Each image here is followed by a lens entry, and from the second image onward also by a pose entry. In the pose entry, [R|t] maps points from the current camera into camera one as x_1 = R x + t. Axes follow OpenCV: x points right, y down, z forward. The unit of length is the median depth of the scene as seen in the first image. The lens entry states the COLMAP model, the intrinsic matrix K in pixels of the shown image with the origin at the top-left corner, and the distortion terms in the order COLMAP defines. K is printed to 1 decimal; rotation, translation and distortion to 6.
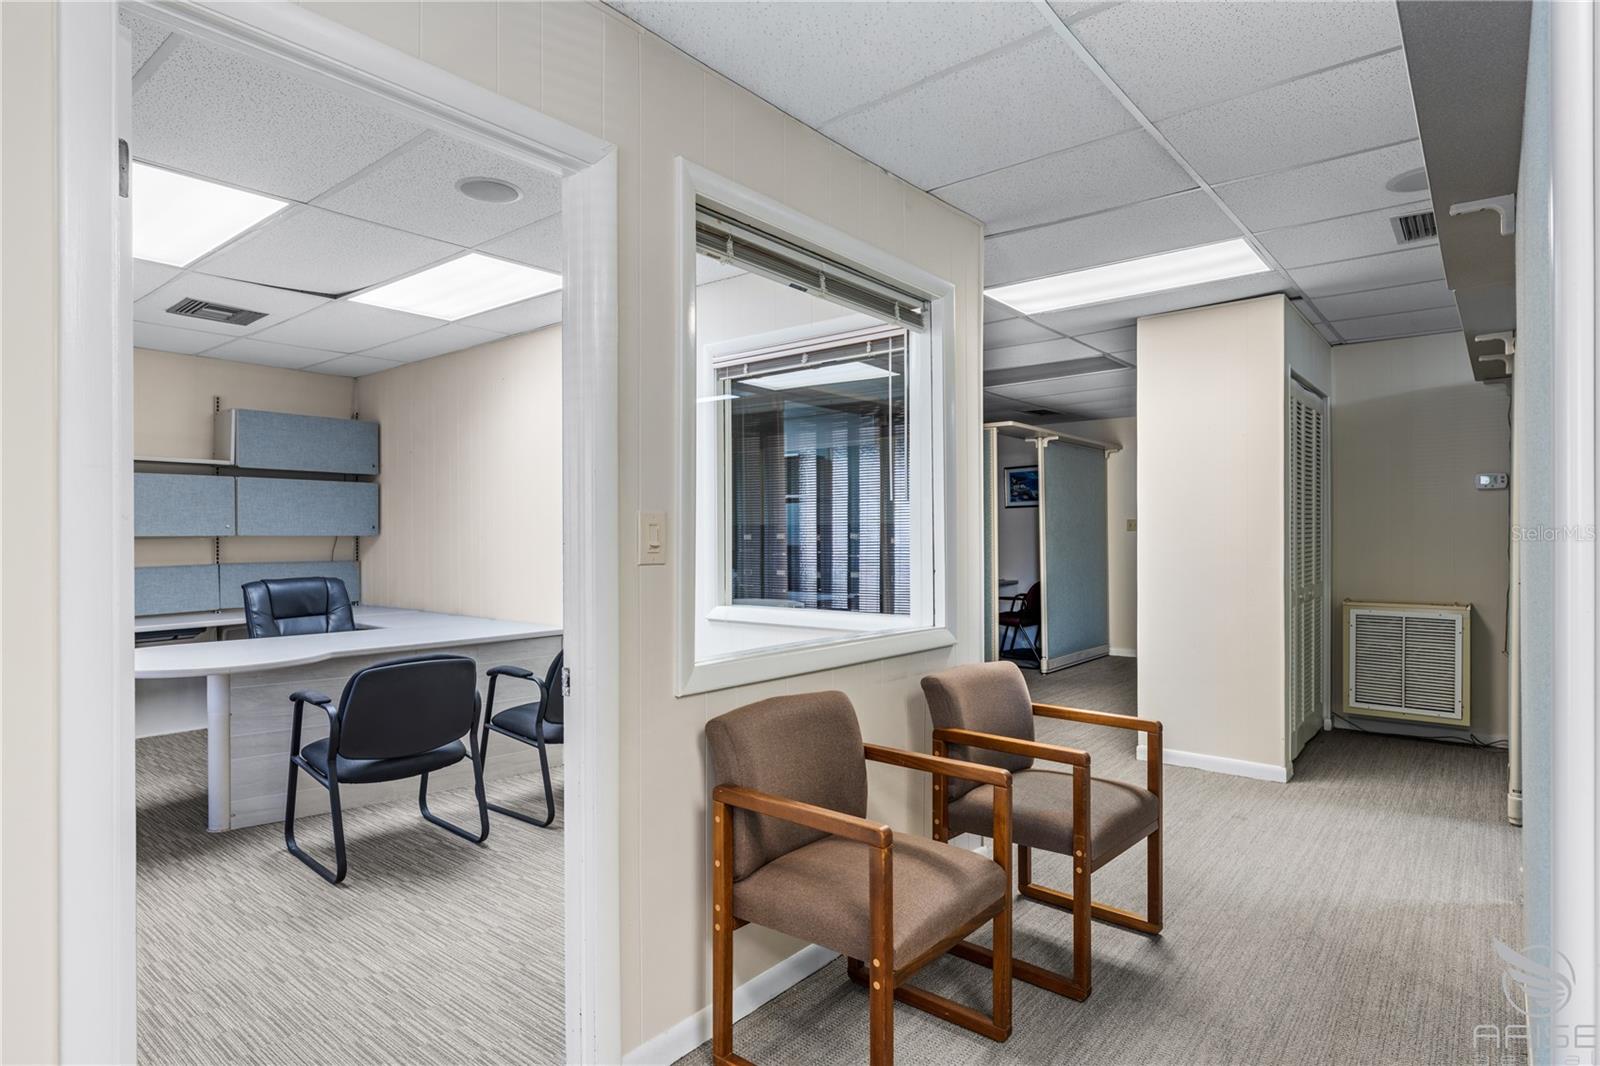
lens RADIAL K [[850.8, 0, 802.7], [0, 850.8, 539.4], [0, 0, 1]] dist [-0.000532, -0.000809]
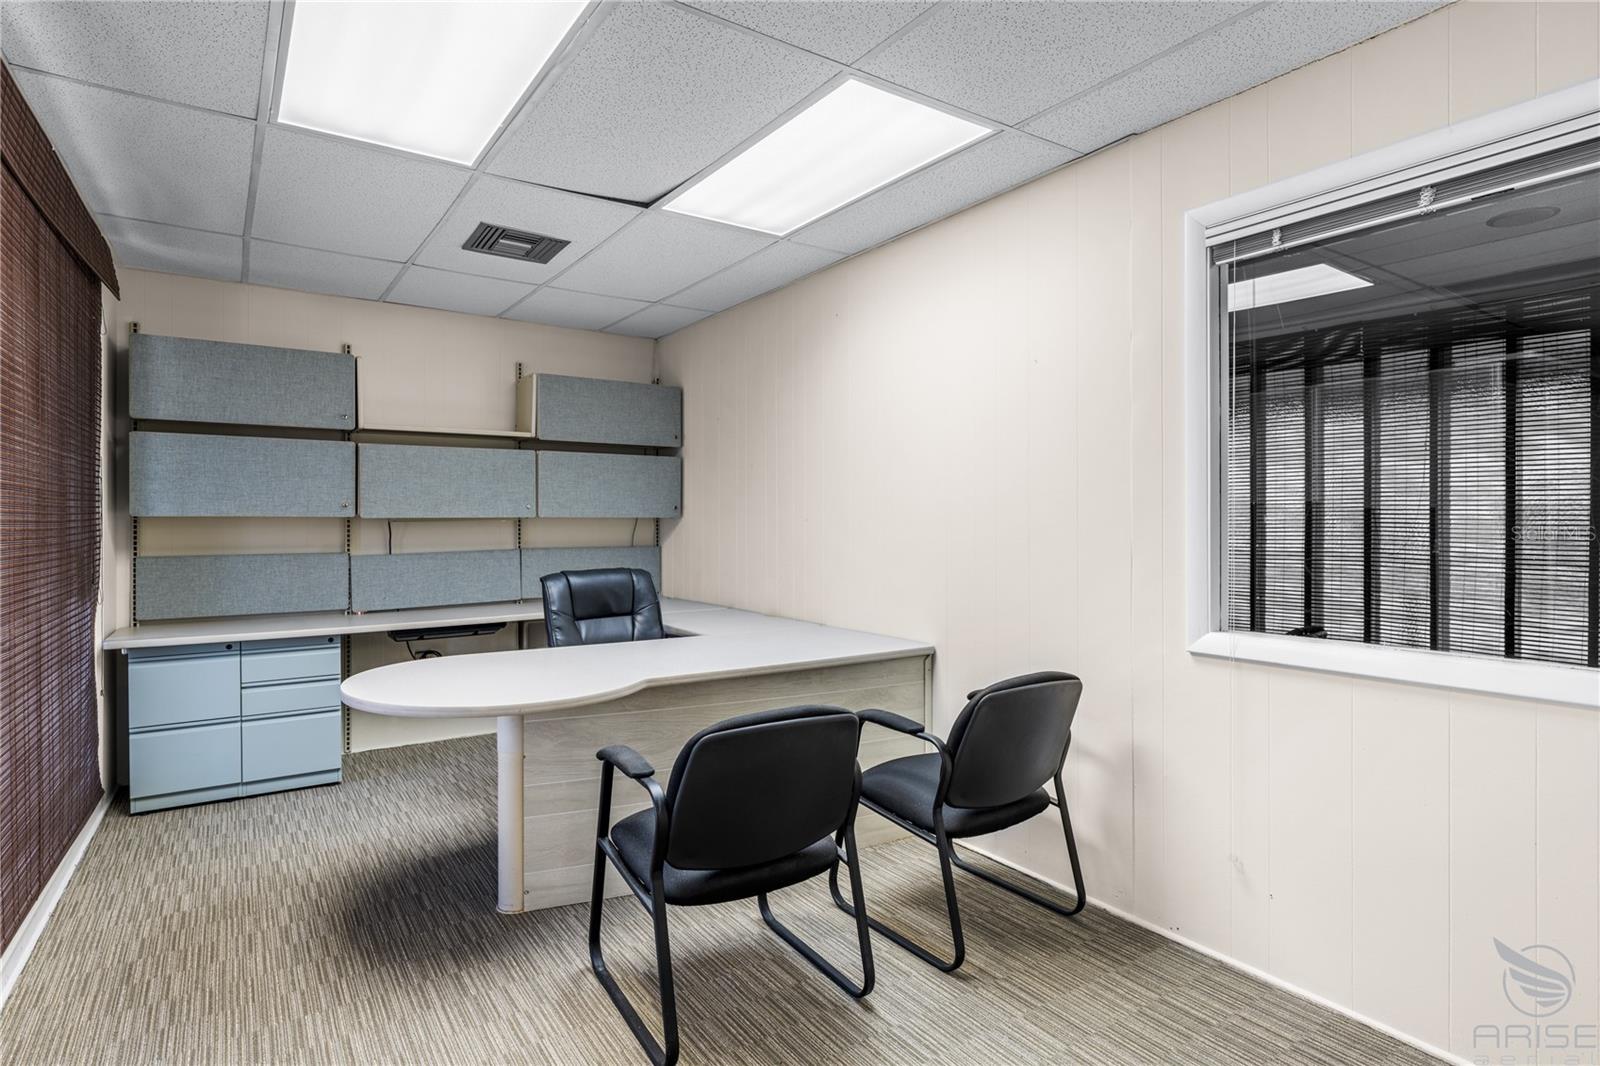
lens RADIAL K [[830.3, 0, 800.3], [0, 830.3, 518.9], [0, 0, 1]] dist [-0.002468, -0.000328]
pose [[0.958744, 0.001819, -0.284265, -0.193473], [-0.003008, 0.999988, -0.003748, -0.000357], [0.284255, 0.004449, 0.958738, 0.305687]]
